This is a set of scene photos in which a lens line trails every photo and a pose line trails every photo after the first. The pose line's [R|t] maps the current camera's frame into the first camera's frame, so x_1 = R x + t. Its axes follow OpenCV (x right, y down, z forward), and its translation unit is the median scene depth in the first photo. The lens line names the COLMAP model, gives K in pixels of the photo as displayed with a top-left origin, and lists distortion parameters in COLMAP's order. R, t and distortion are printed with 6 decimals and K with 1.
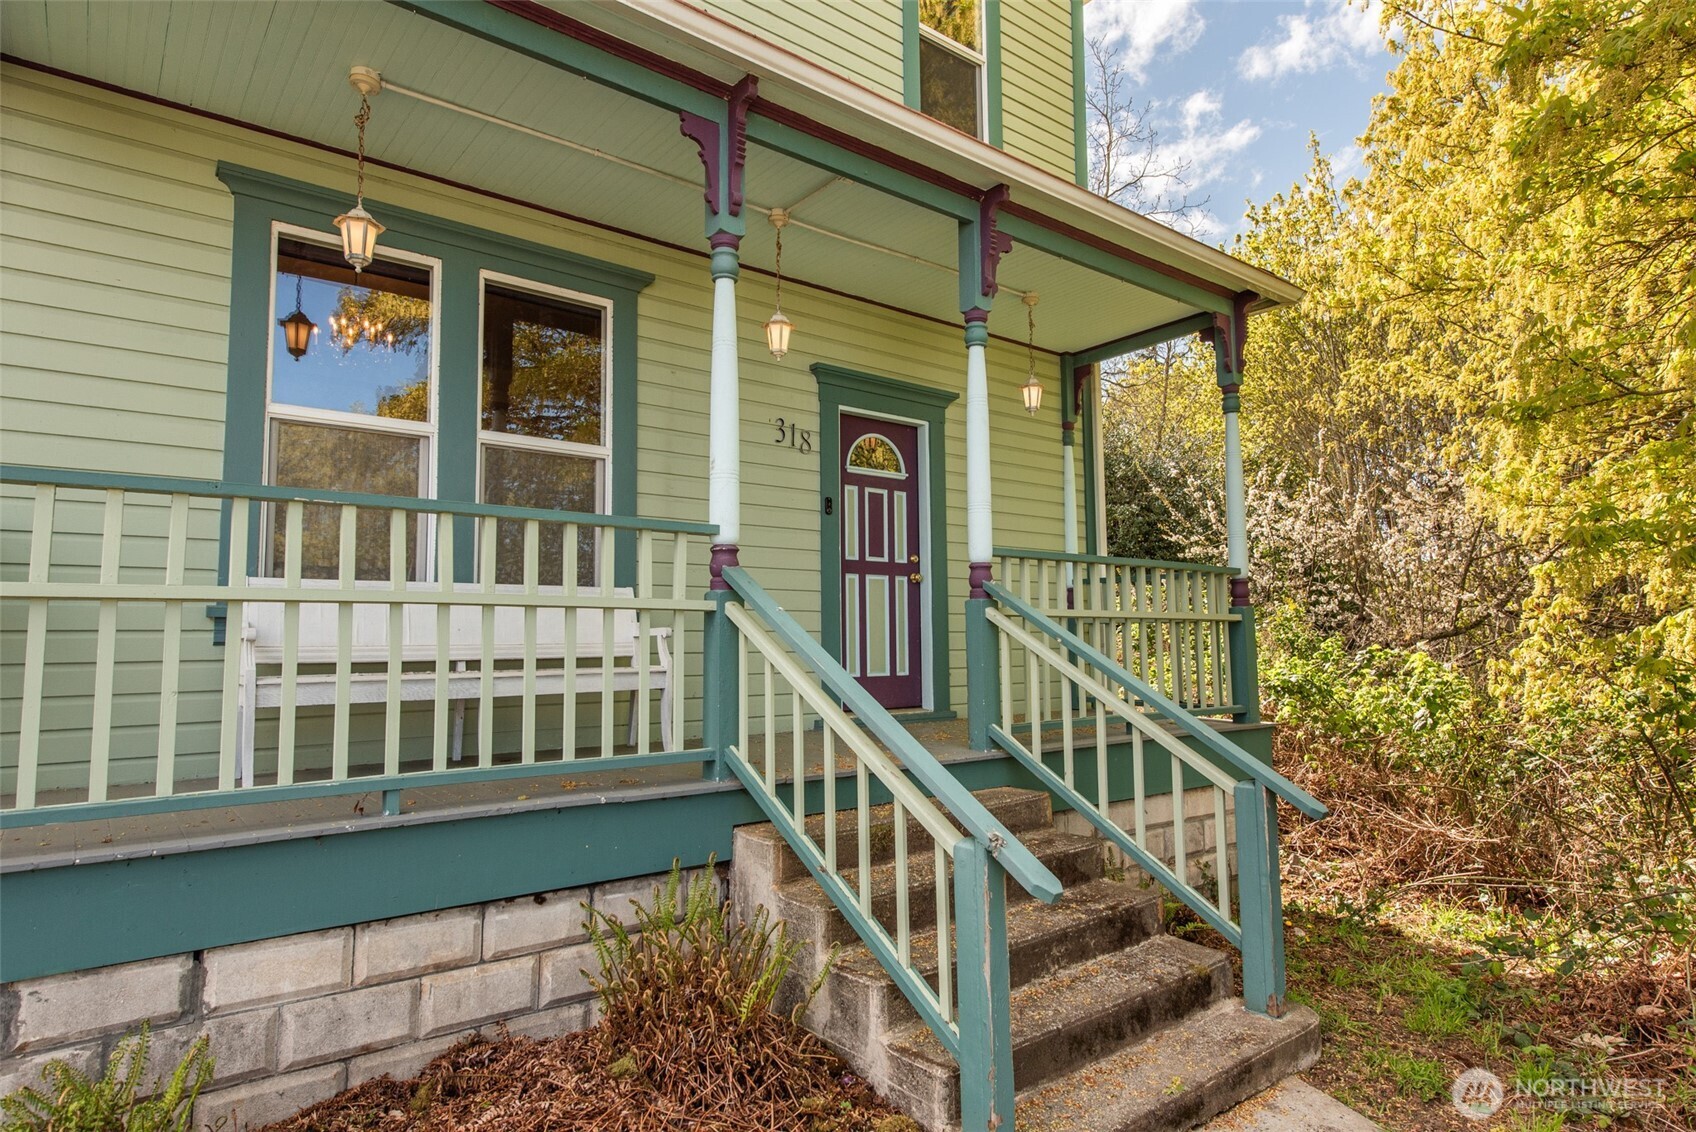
lens RADIAL K [[956.3, 0, 853.5], [0, 956.3, 560.3], [0, 0, 1]] dist [0.012918, 0.000510]
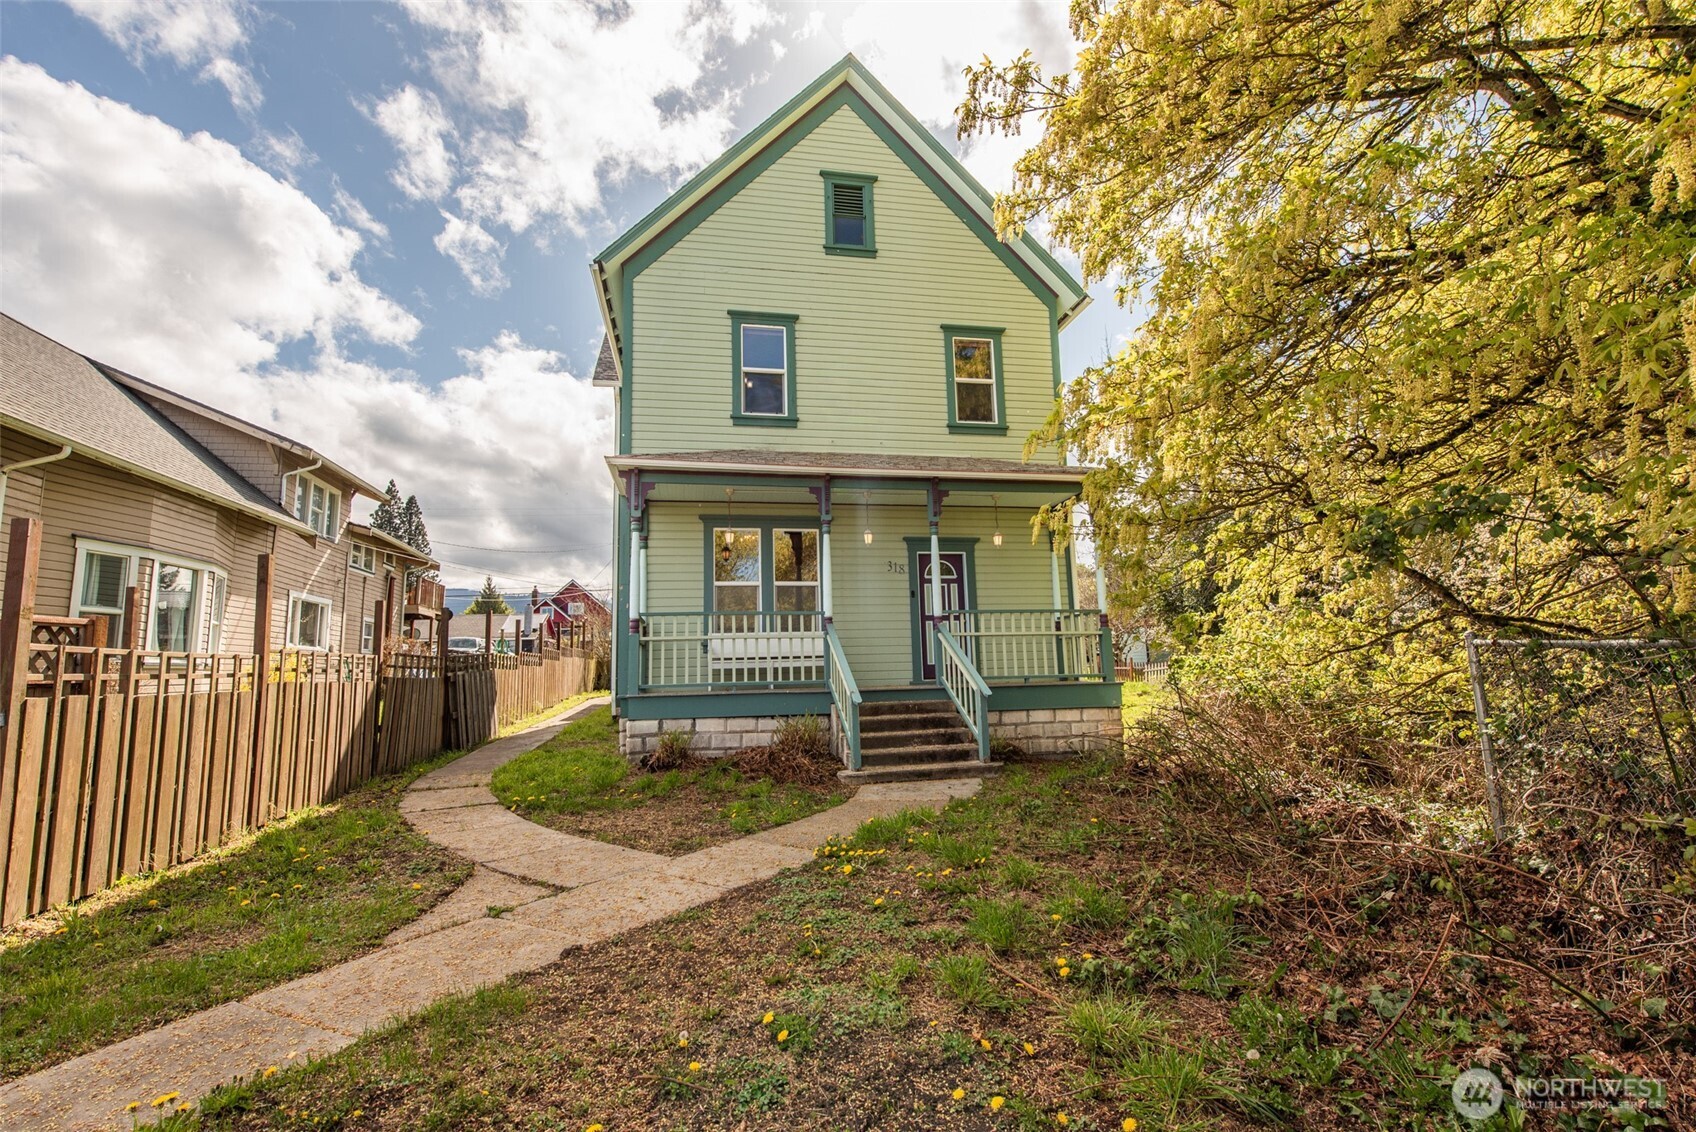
lens RADIAL K [[771.1, 0, 852.5], [0, 771.1, 570.4], [0, 0, 1]] dist [0.004881, 0.000425]
pose [[0.882856, -0.078444, -0.463047, 0.918598], [0.058514, 0.996642, -0.057276, -0.015493], [0.465985, 0.023472, 0.884481, -1.005996]]
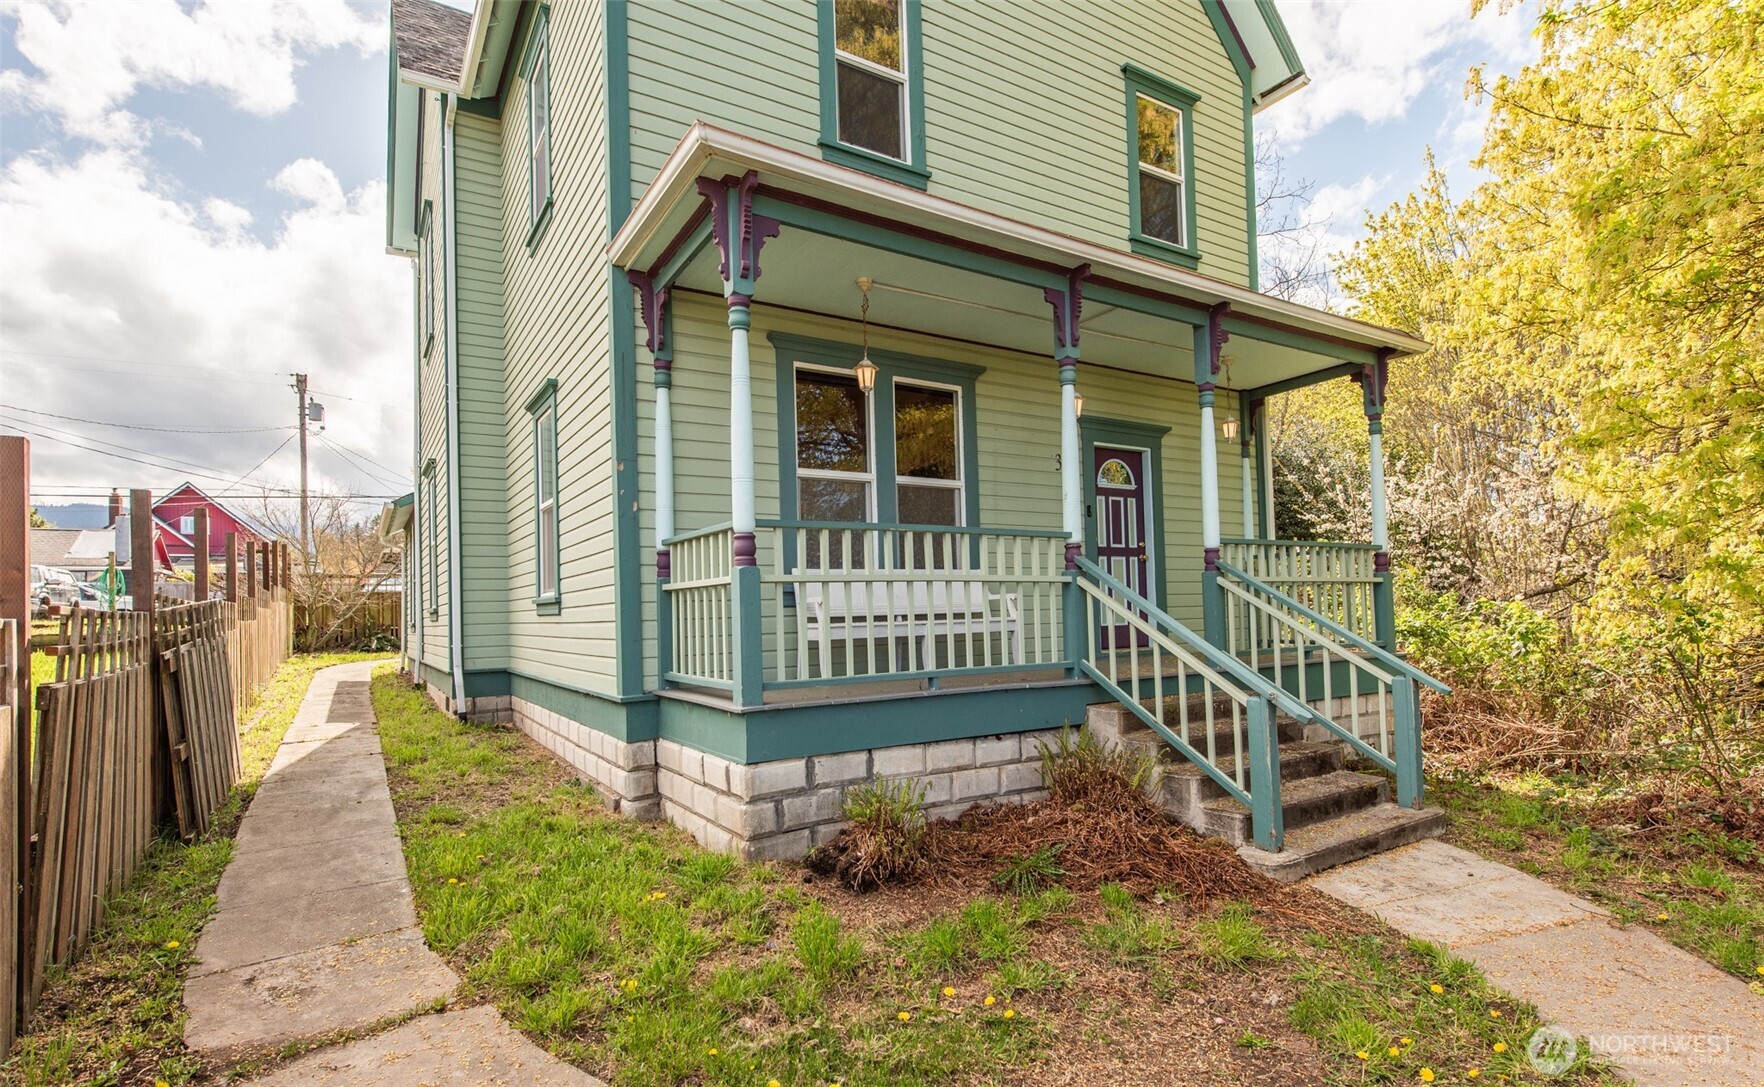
lens RADIAL K [[860.1, 0, 871.9], [0, 860.1, 589.4], [0, 0, 1]] dist [0.006182, -0.005071]
pose [[0.992567, -0.020696, -0.119930, -0.246547], [0.027698, 0.997989, 0.057018, -0.025270], [0.118508, -0.059916, 0.991144, -0.453771]]
